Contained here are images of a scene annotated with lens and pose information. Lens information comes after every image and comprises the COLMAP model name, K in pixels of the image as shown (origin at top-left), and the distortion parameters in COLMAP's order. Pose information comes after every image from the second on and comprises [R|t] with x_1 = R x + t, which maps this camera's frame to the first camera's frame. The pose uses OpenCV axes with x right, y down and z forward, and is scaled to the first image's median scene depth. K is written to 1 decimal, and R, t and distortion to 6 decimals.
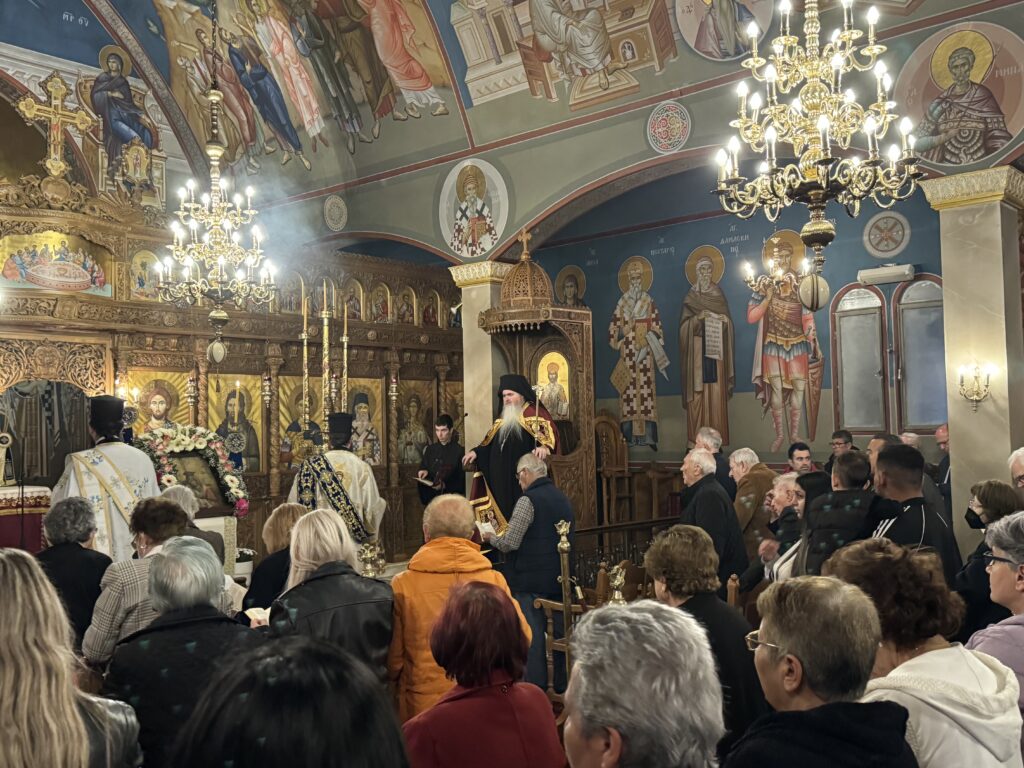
lens RADIAL K [[1041.4, 0, 511.1], [0, 1041.4, 382.8], [0, 0, 1]] dist [-0.196262, 0.000000]
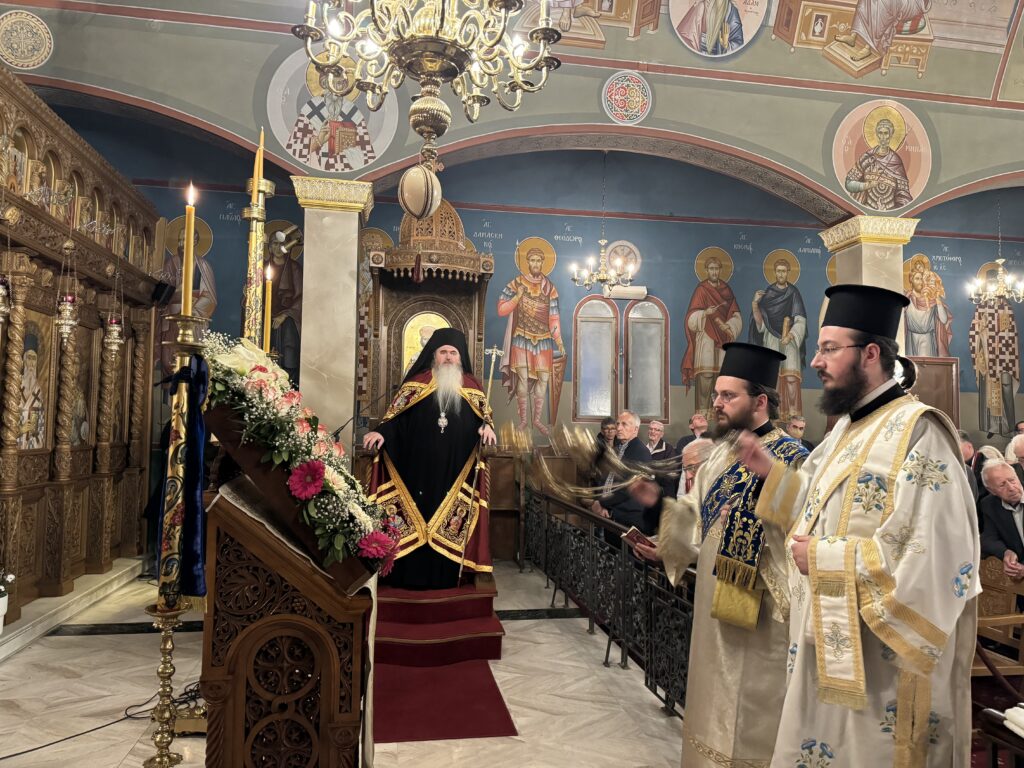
lens RADIAL K [[678.3, 0, 512.7], [0, 678.3, 388.5], [0, 0, 1]] dist [-0.036217, -0.004638]
pose [[0.581016, 0.069372, 0.810931, -0.343981], [-0.056224, 0.997402, -0.045040, 0.051271], [-0.811948, -0.019425, 0.583406, 0.596183]]
